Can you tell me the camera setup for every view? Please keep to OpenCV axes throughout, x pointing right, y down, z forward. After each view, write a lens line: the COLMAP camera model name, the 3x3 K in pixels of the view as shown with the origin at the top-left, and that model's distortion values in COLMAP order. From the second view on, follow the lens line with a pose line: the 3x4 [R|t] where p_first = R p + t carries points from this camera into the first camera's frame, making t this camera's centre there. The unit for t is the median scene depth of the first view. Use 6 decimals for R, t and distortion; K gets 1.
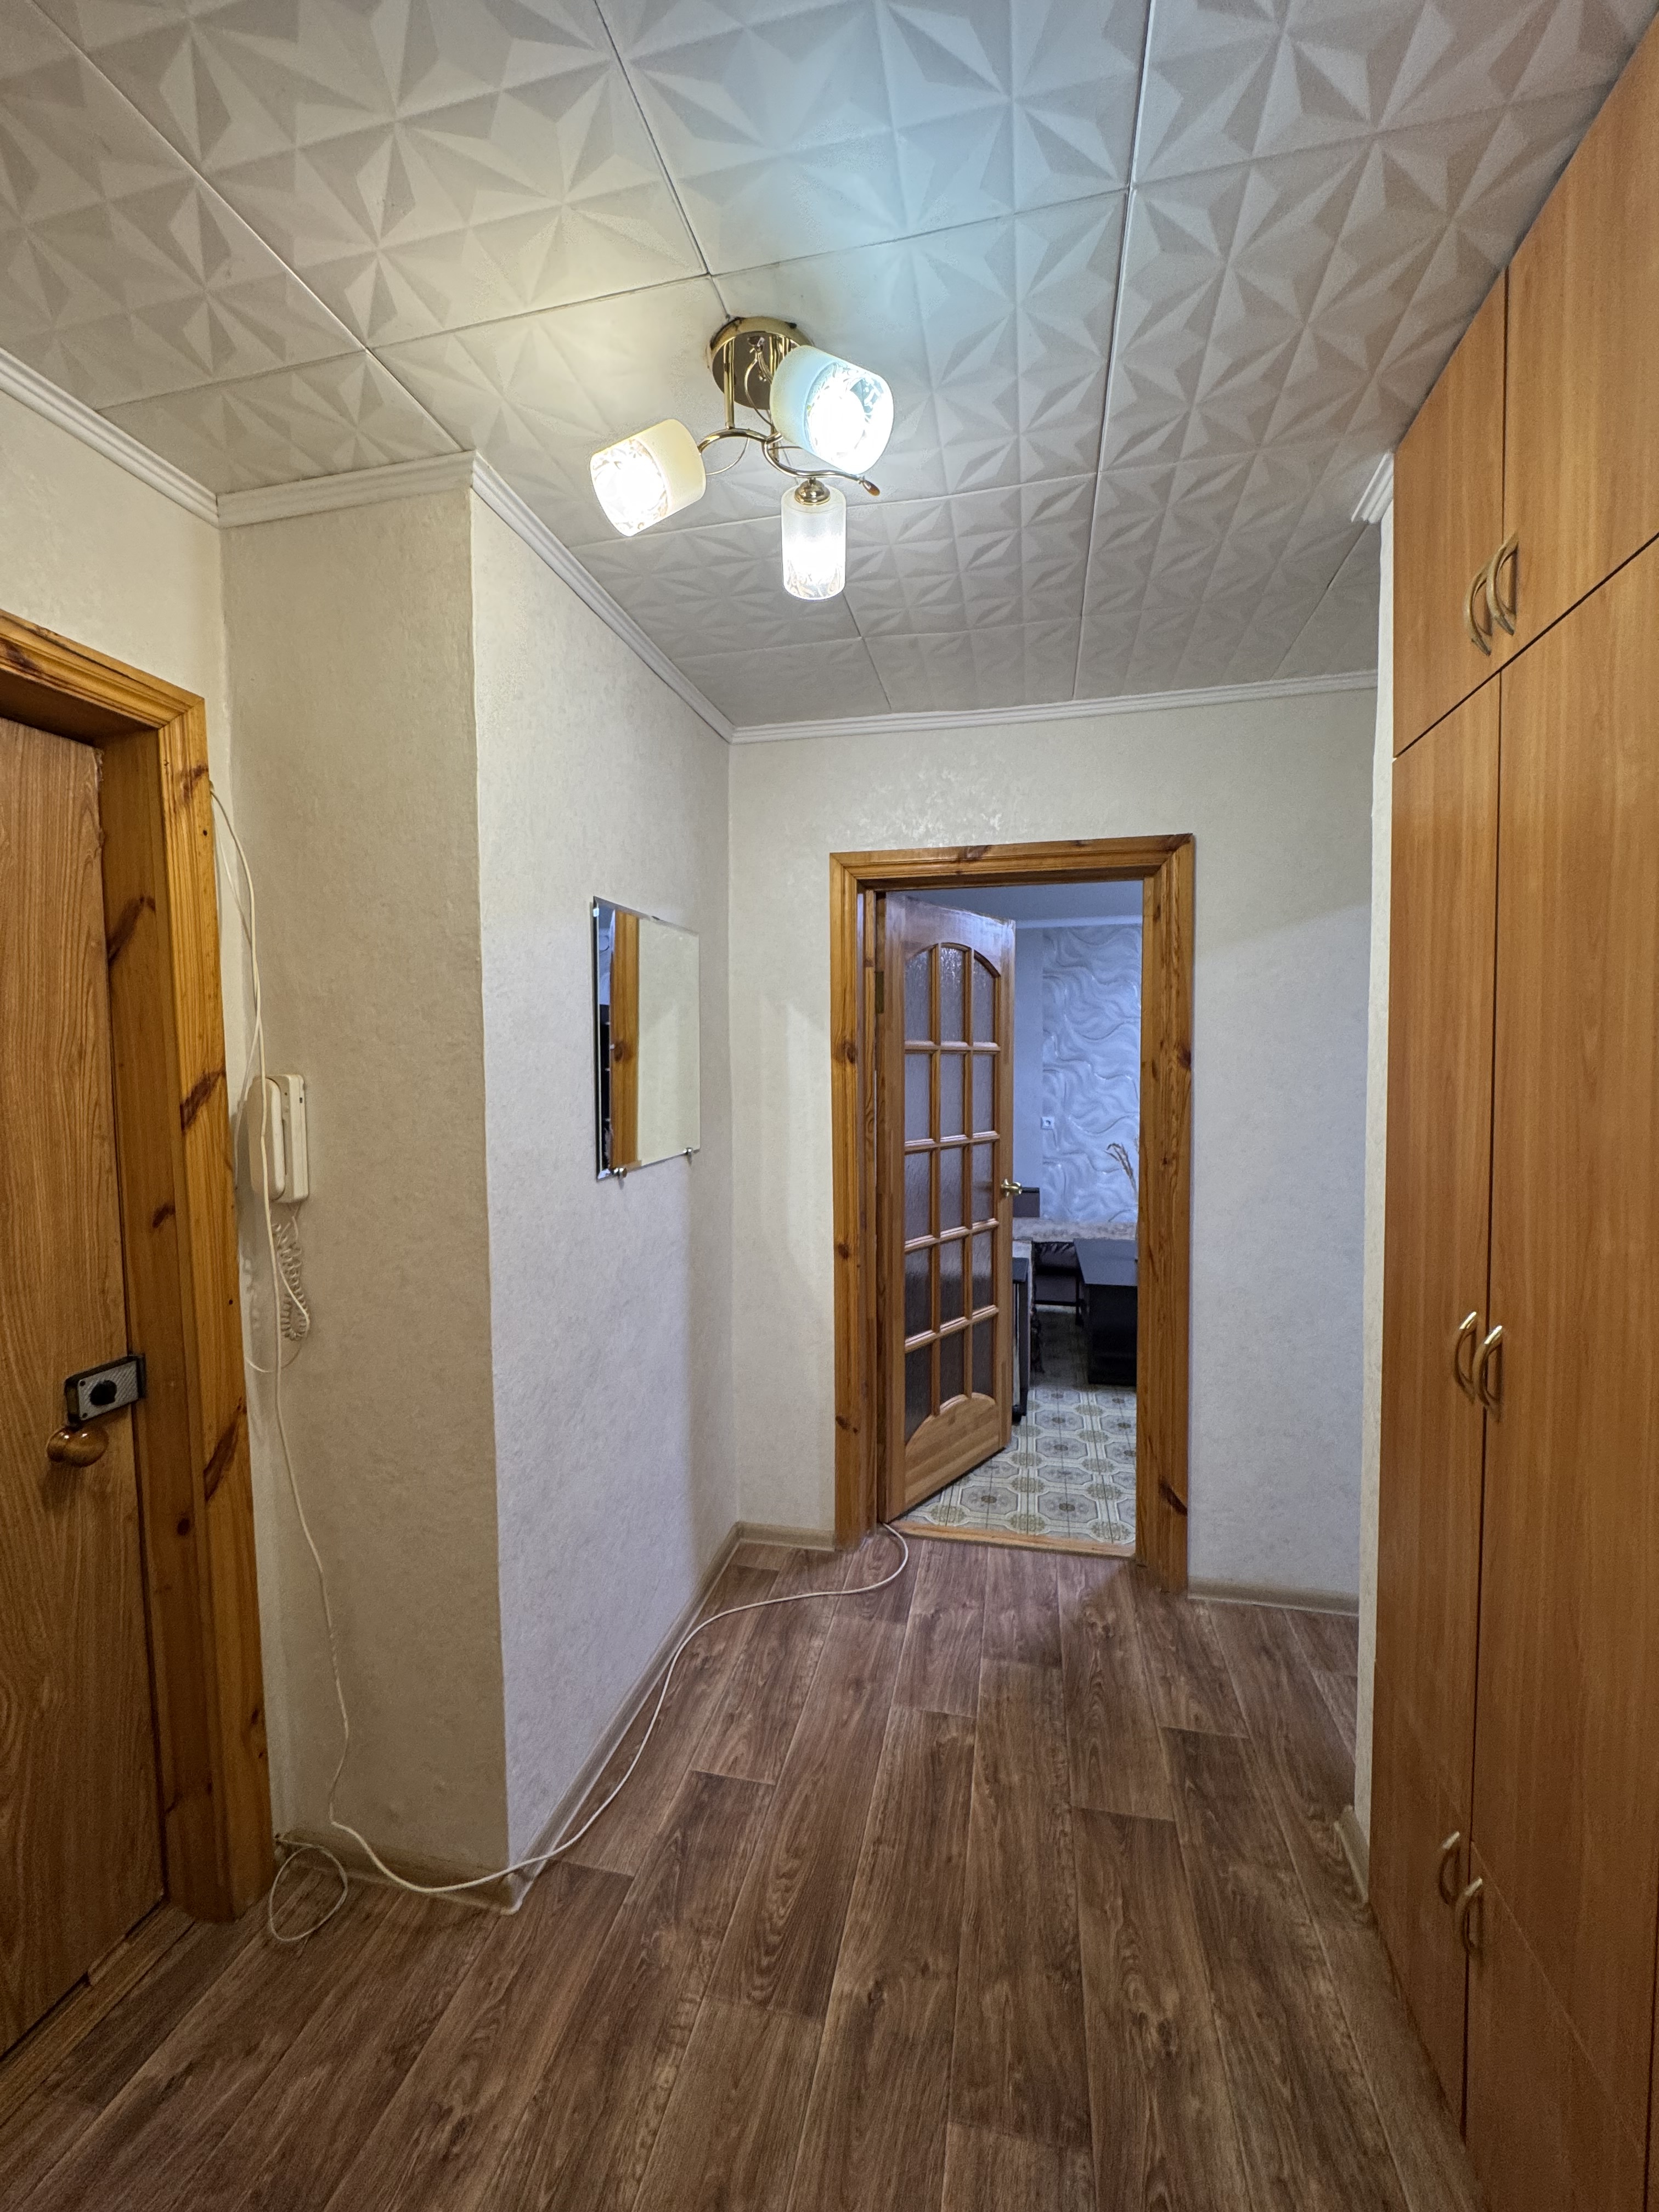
lens RADIAL K [[877.9, 0, 819.1], [0, 877.9, 1100.5], [0, 0, 1]] dist [-0.001712, 0.000183]
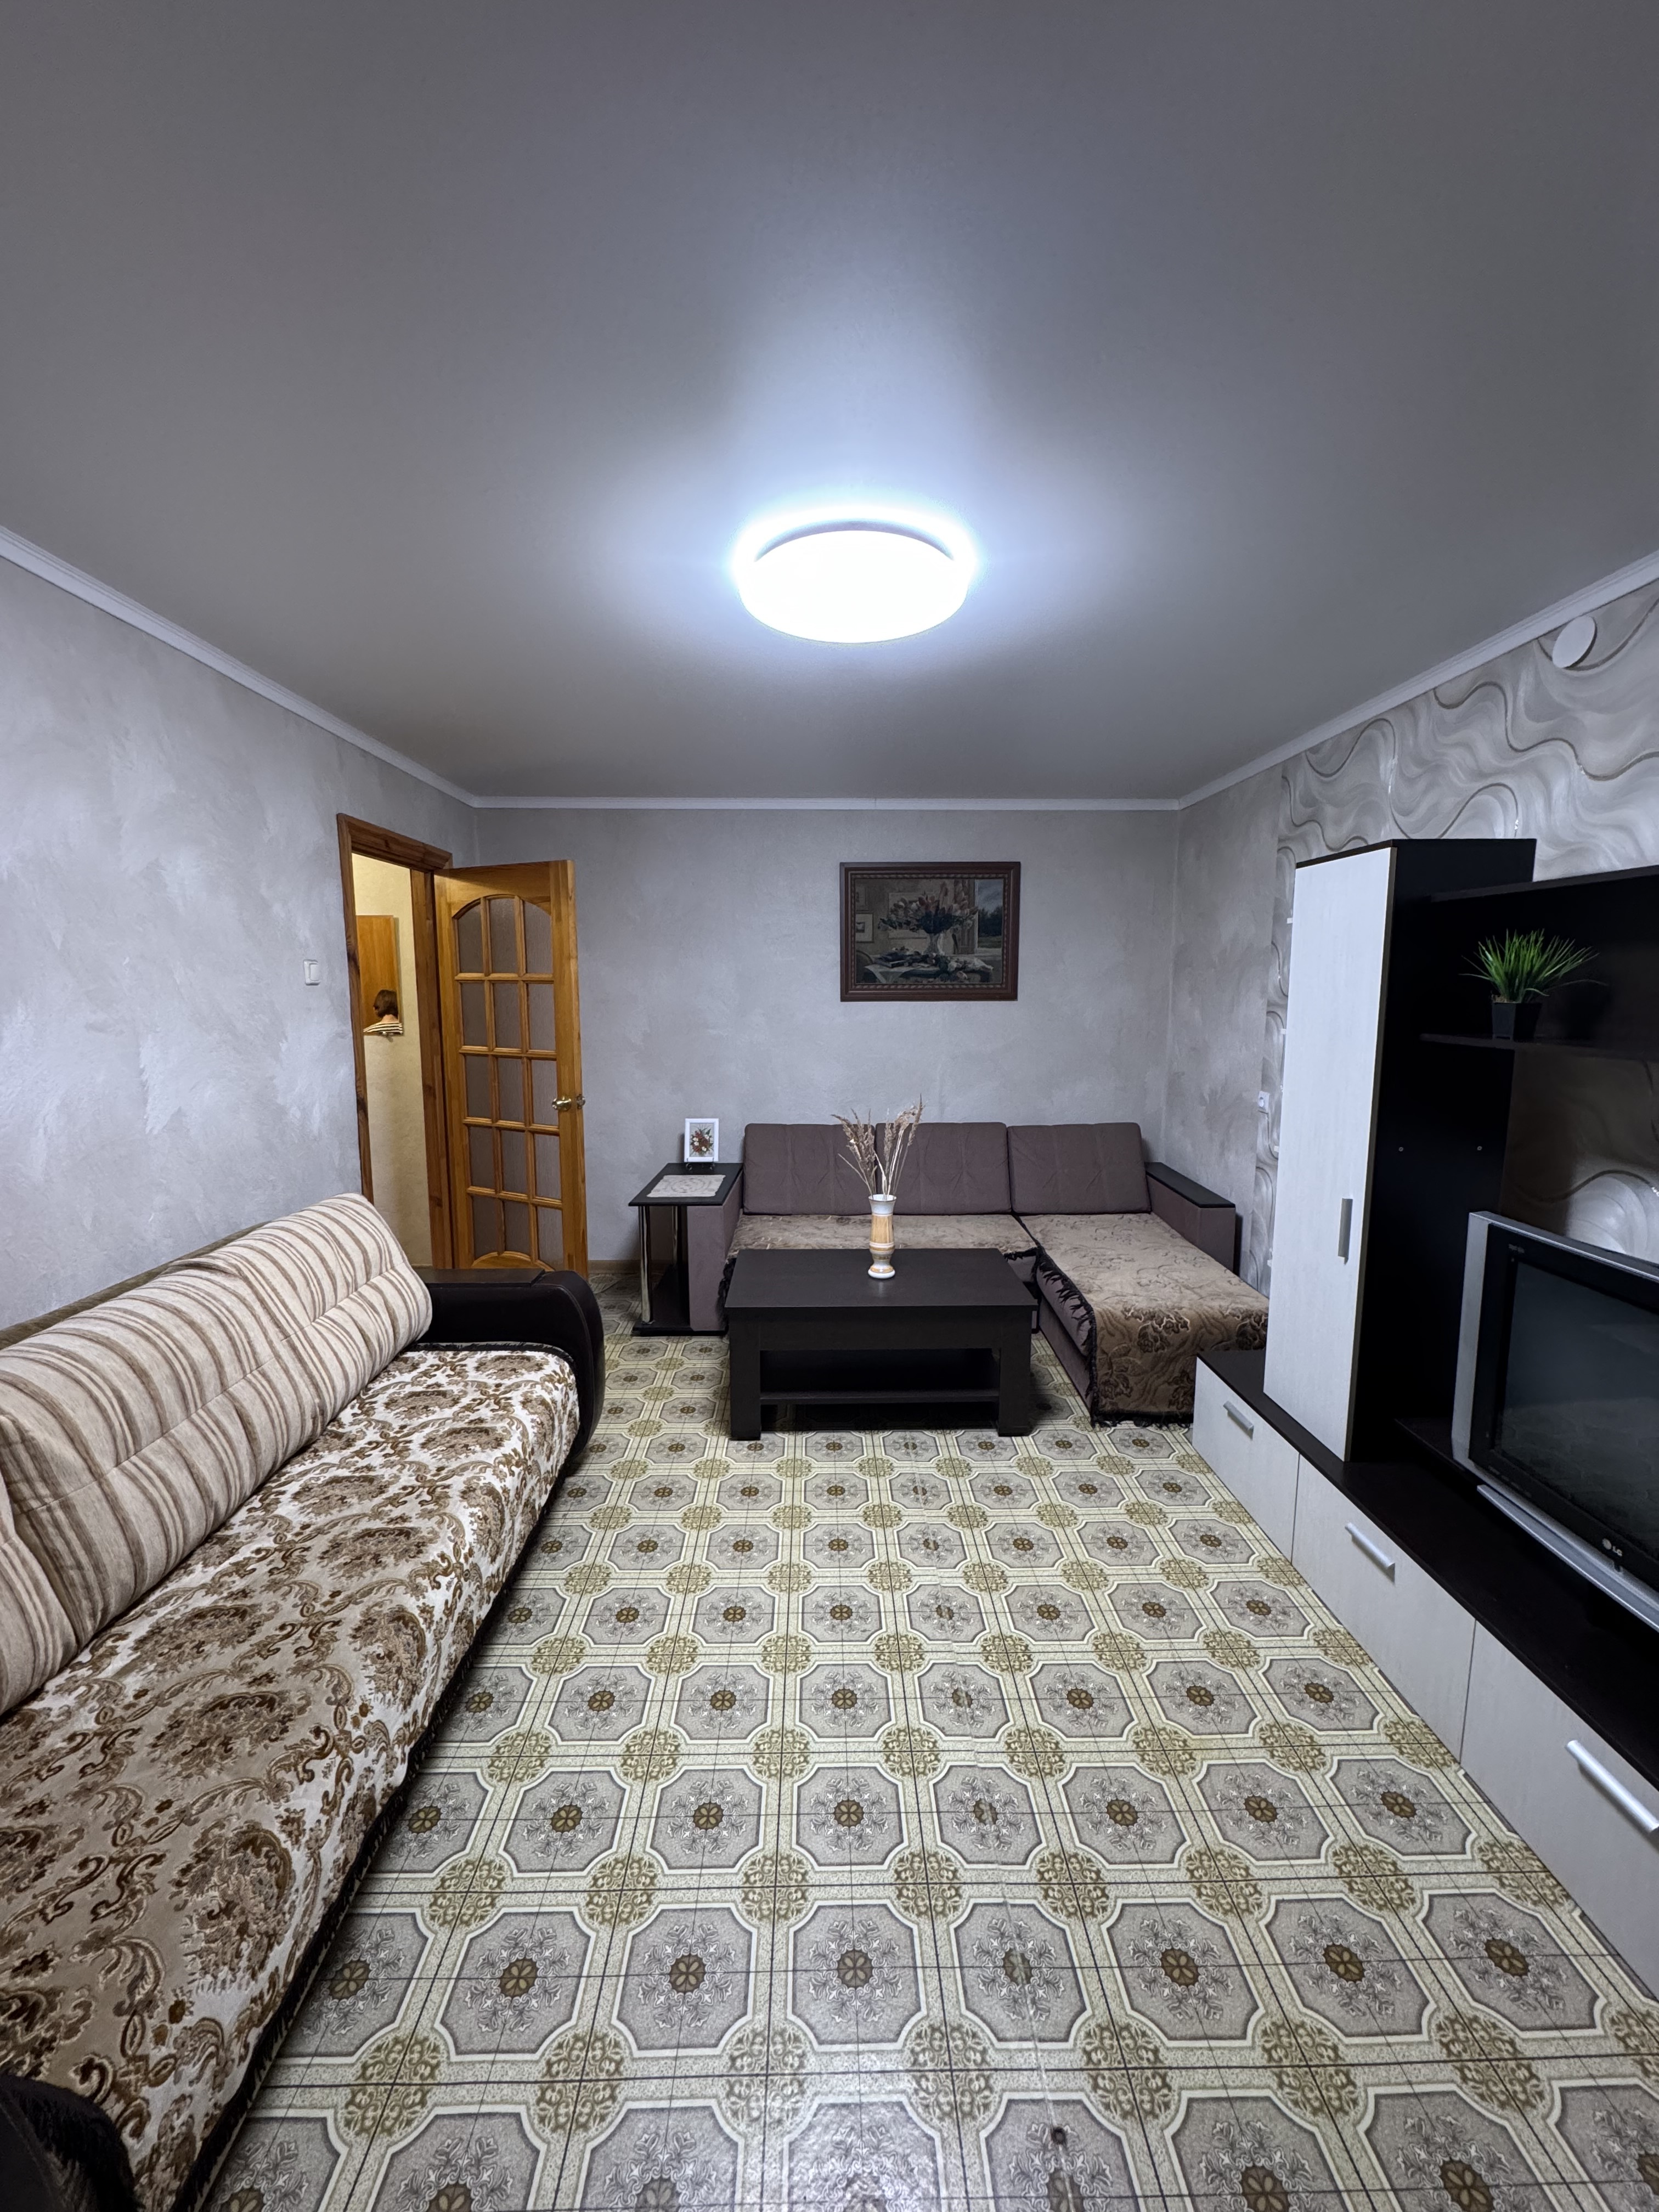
lens RADIAL K [[877.9, 0, 830.3], [0, 877.9, 1102.3], [0, 0, 1]] dist [-0.001712, 0.000183]
pose [[0.252569, 0.137388, -0.957775, 2.164342], [-0.050406, 0.990392, 0.128774, -0.101945], [0.966265, 0.015754, 0.257068, 1.630379]]
